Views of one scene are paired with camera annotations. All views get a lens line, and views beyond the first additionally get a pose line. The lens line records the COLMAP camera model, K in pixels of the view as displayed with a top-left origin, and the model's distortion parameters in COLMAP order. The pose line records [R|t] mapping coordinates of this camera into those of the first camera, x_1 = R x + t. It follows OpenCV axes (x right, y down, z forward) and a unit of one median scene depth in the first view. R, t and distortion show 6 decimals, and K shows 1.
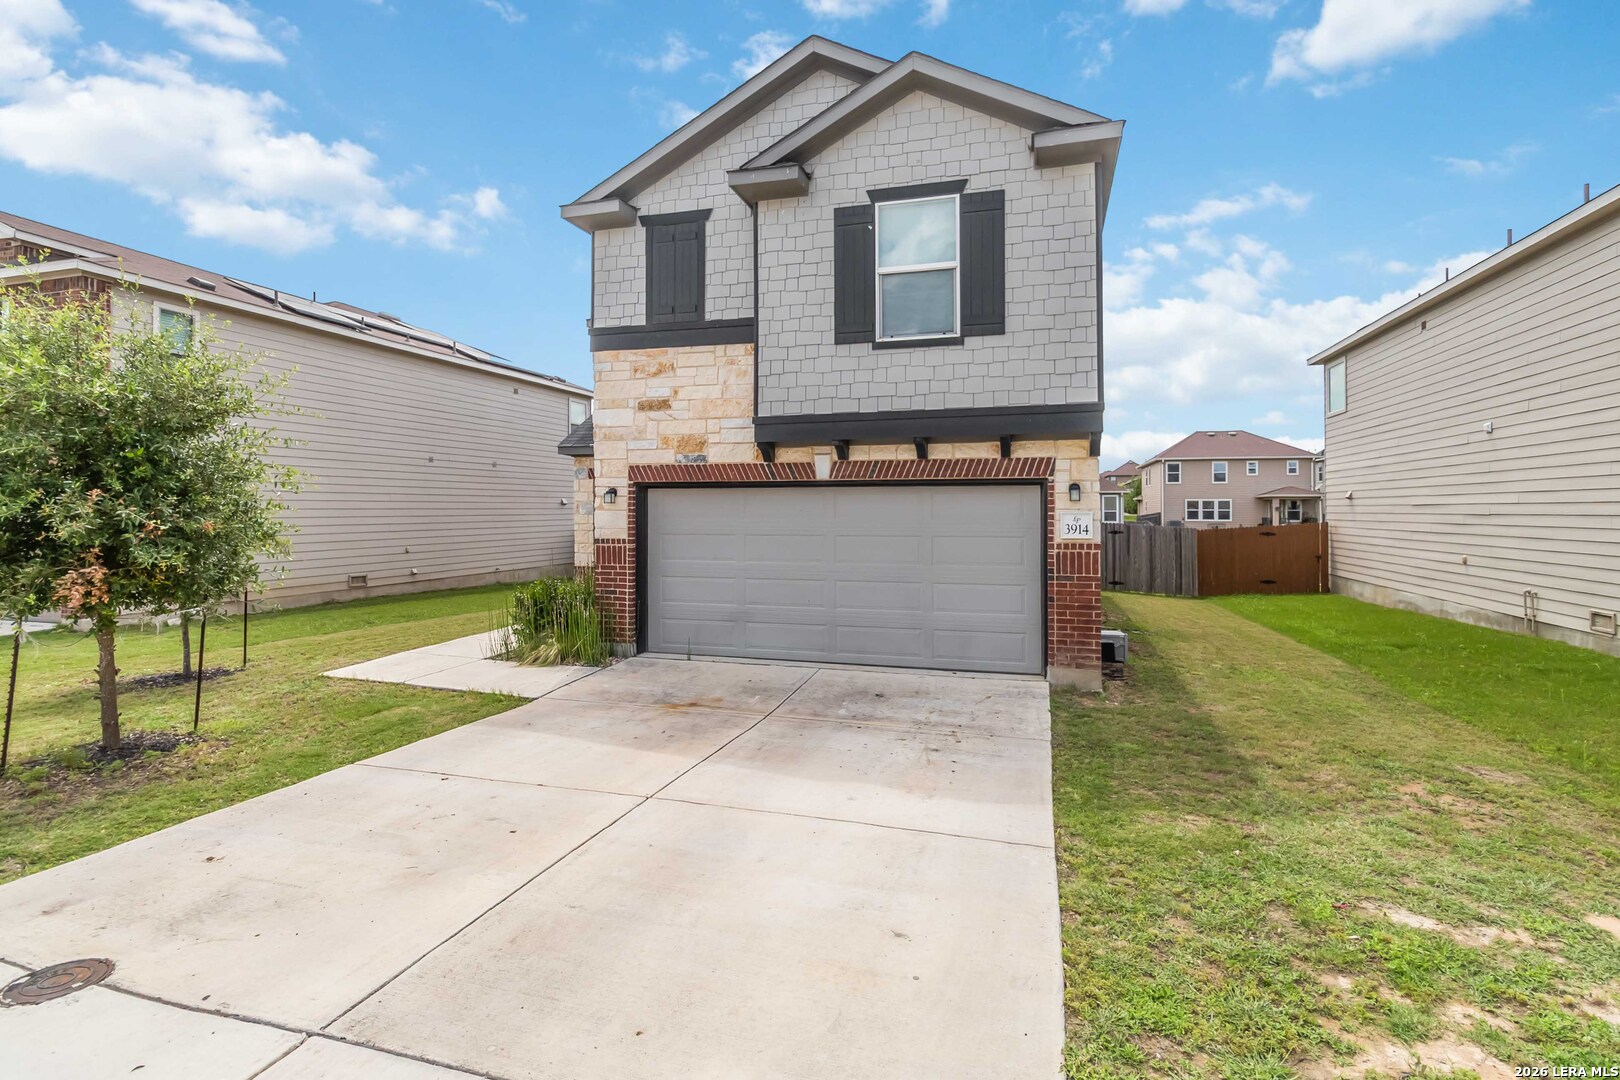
lens RADIAL K [[747.2, 0, 817.7], [0, 747.2, 497.8], [0, 0, 1]] dist [0.002574, -0.000011]
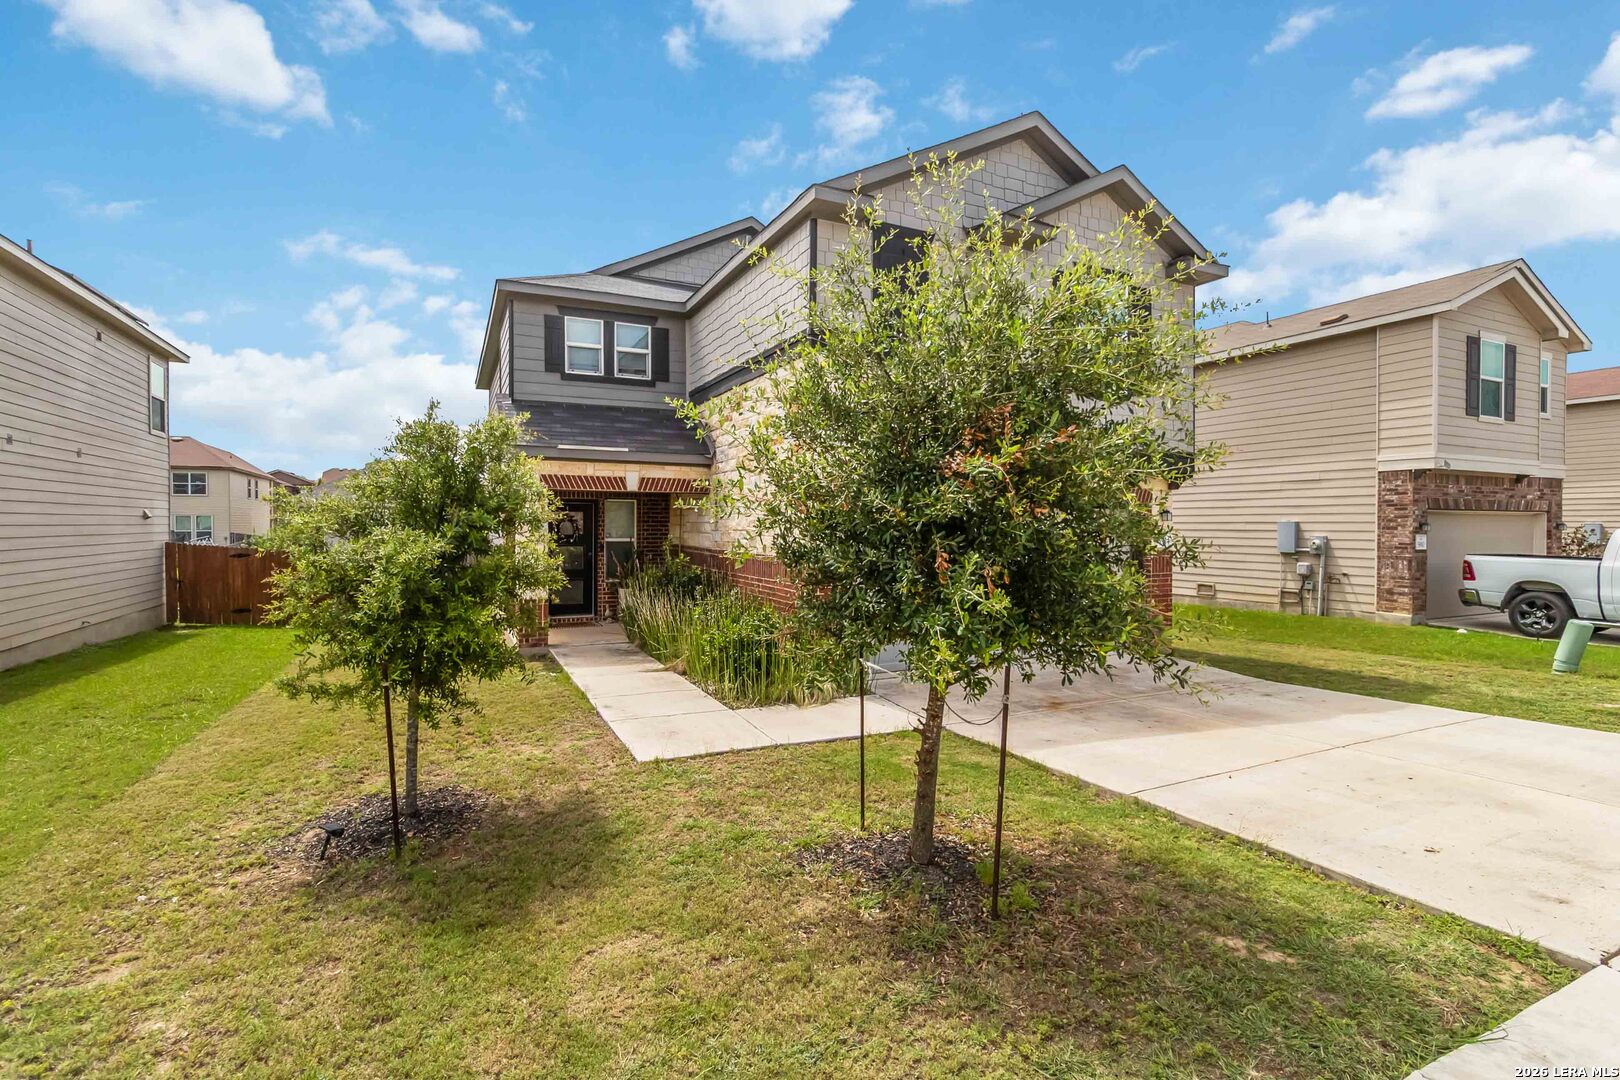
lens RADIAL K [[745.1, 0, 805.8], [0, 745.1, 528.9], [0, 0, 1]] dist [0.002371, 0.000212]
pose [[0.744139, -0.002081, 0.668022, -1.011631], [-0.010979, 0.999822, 0.015344, 0.004471], [-0.667935, -0.018752, 0.743983, 0.371043]]
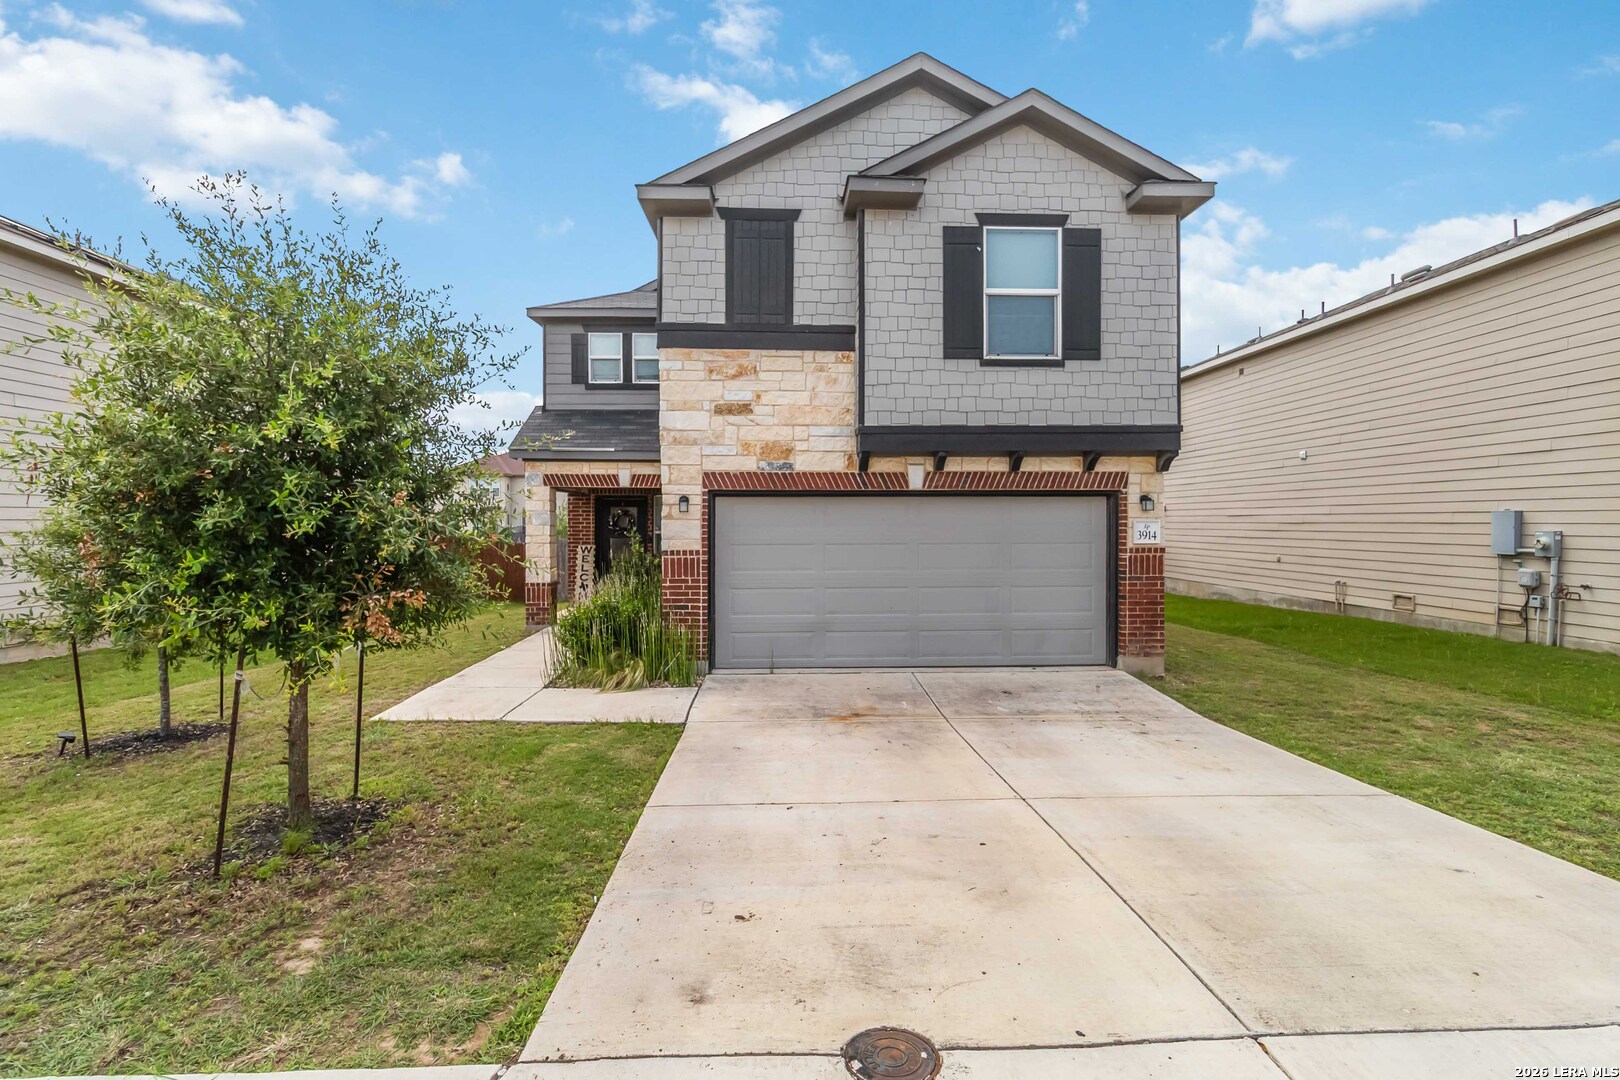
lens RADIAL K [[744.0, 0, 805.3], [0, 744.0, 520.6], [0, 0, 1]] dist [0.002722, 0.000194]
pose [[0.950227, -0.001589, 0.311554, -0.463070], [-0.002921, 0.999898, 0.014009, 0.004898], [-0.311545, -0.014222, 0.950125, 0.075624]]
